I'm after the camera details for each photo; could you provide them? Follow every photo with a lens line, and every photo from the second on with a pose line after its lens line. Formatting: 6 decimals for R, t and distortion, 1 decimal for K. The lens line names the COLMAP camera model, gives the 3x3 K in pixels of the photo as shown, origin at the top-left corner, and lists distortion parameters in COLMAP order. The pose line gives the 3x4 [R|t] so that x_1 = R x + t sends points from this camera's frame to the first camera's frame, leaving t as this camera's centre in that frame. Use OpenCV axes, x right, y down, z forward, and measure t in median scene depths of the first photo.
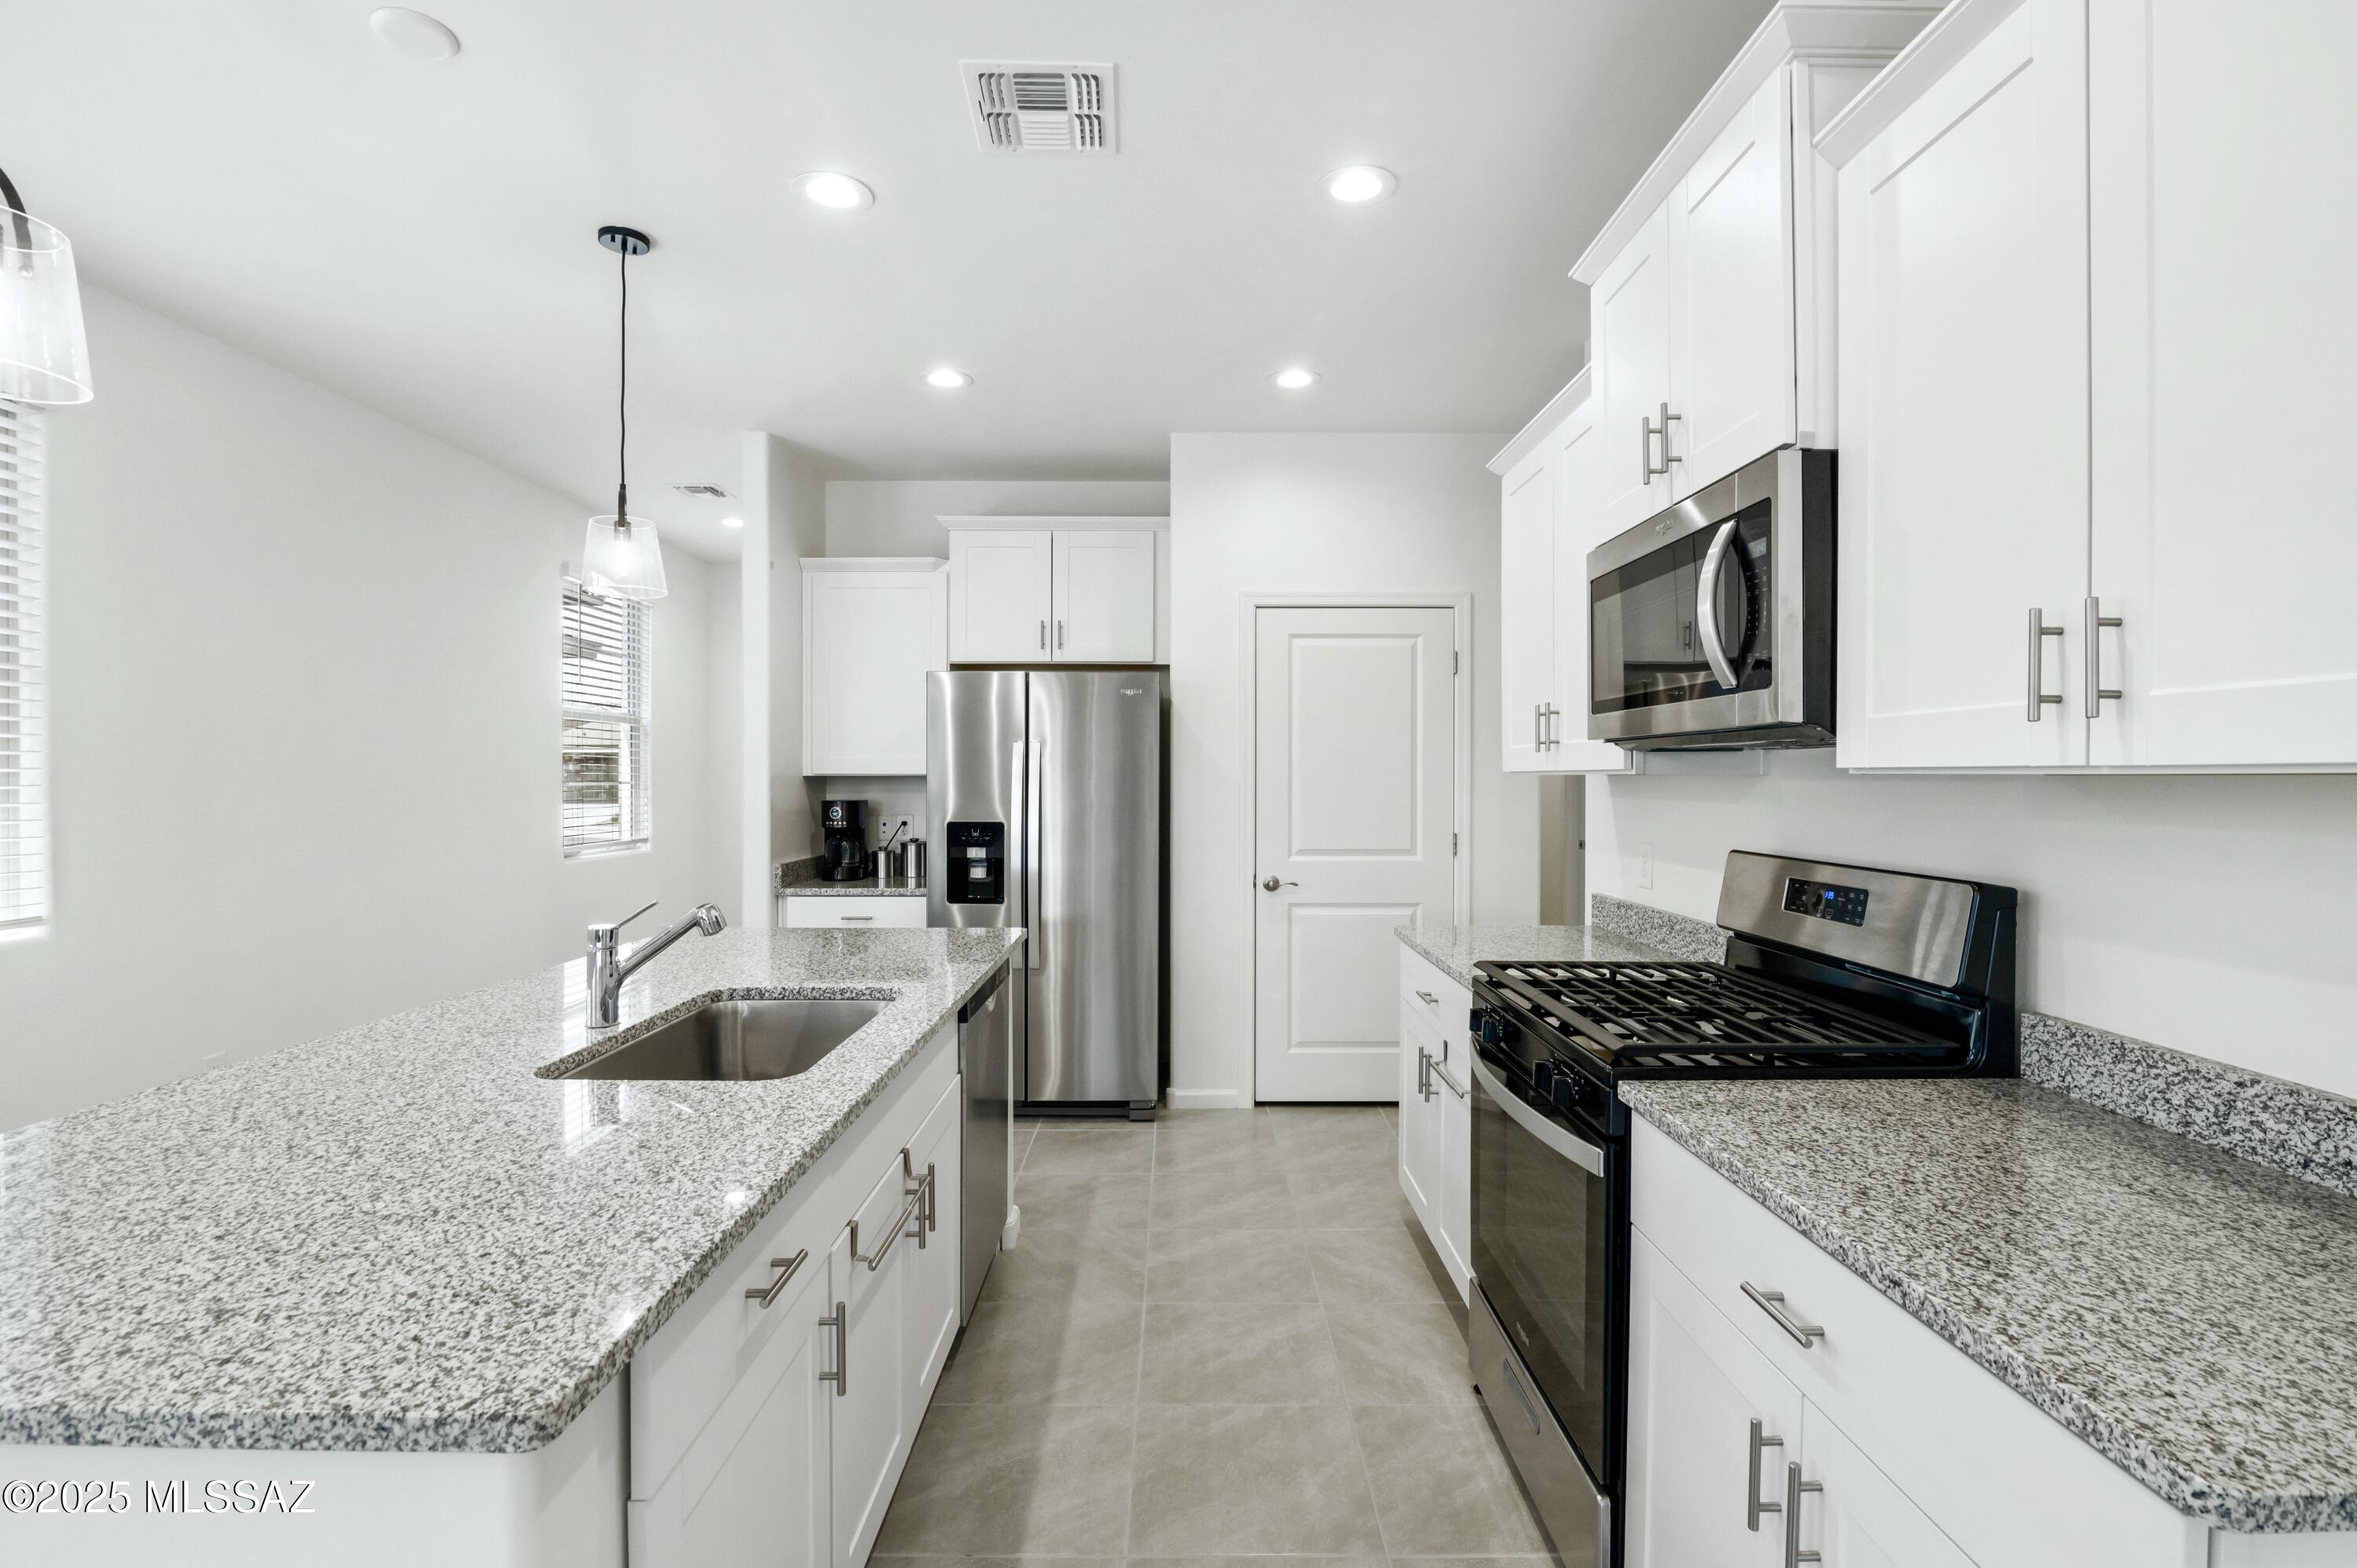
lens RADIAL K [[1072.8, 0, 1186.5], [0, 1072.8, 780.9], [0, 0, 1]] dist [-0.021937, 0.000631]
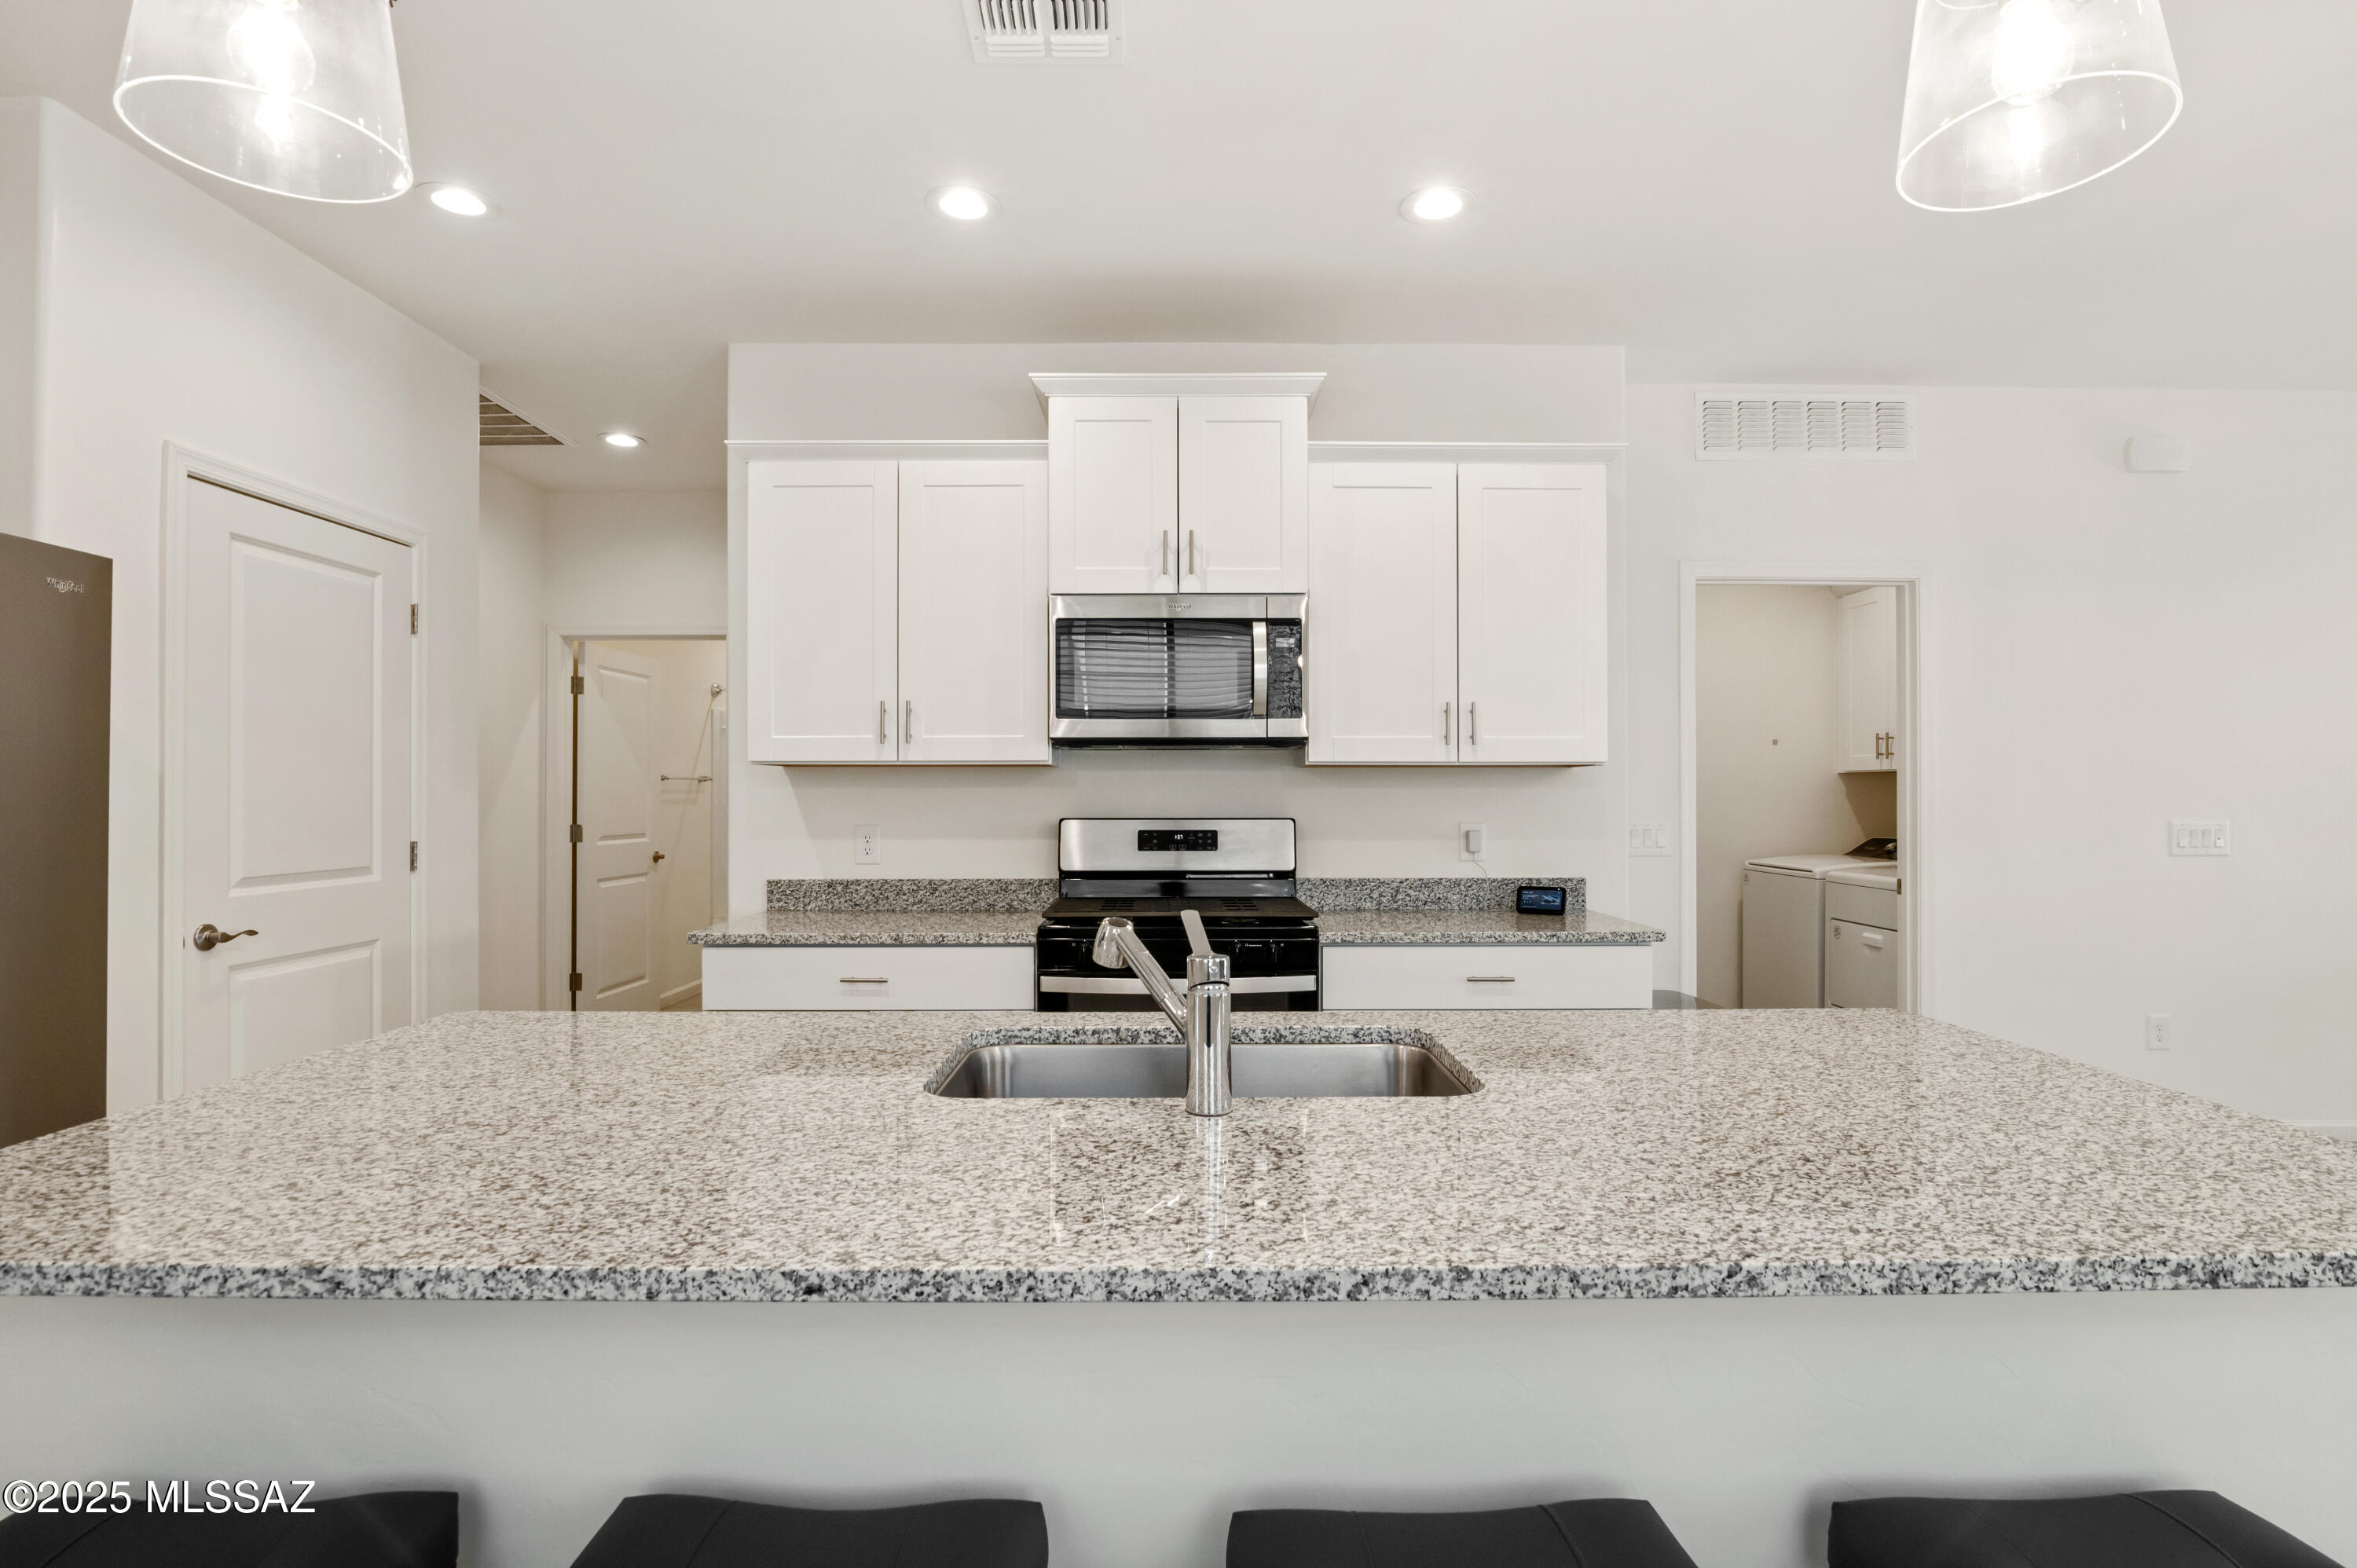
lens RADIAL K [[1124.7, 0, 1181.8], [0, 1124.7, 785.8], [0, 0, 1]] dist [-0.018028, -0.000054]
pose [[0.003844, 0.006598, 0.999971, -0.777029], [0.004602, 0.999968, -0.006616, 0.023856], [-0.999982, 0.004628, 0.003813, 0.640486]]
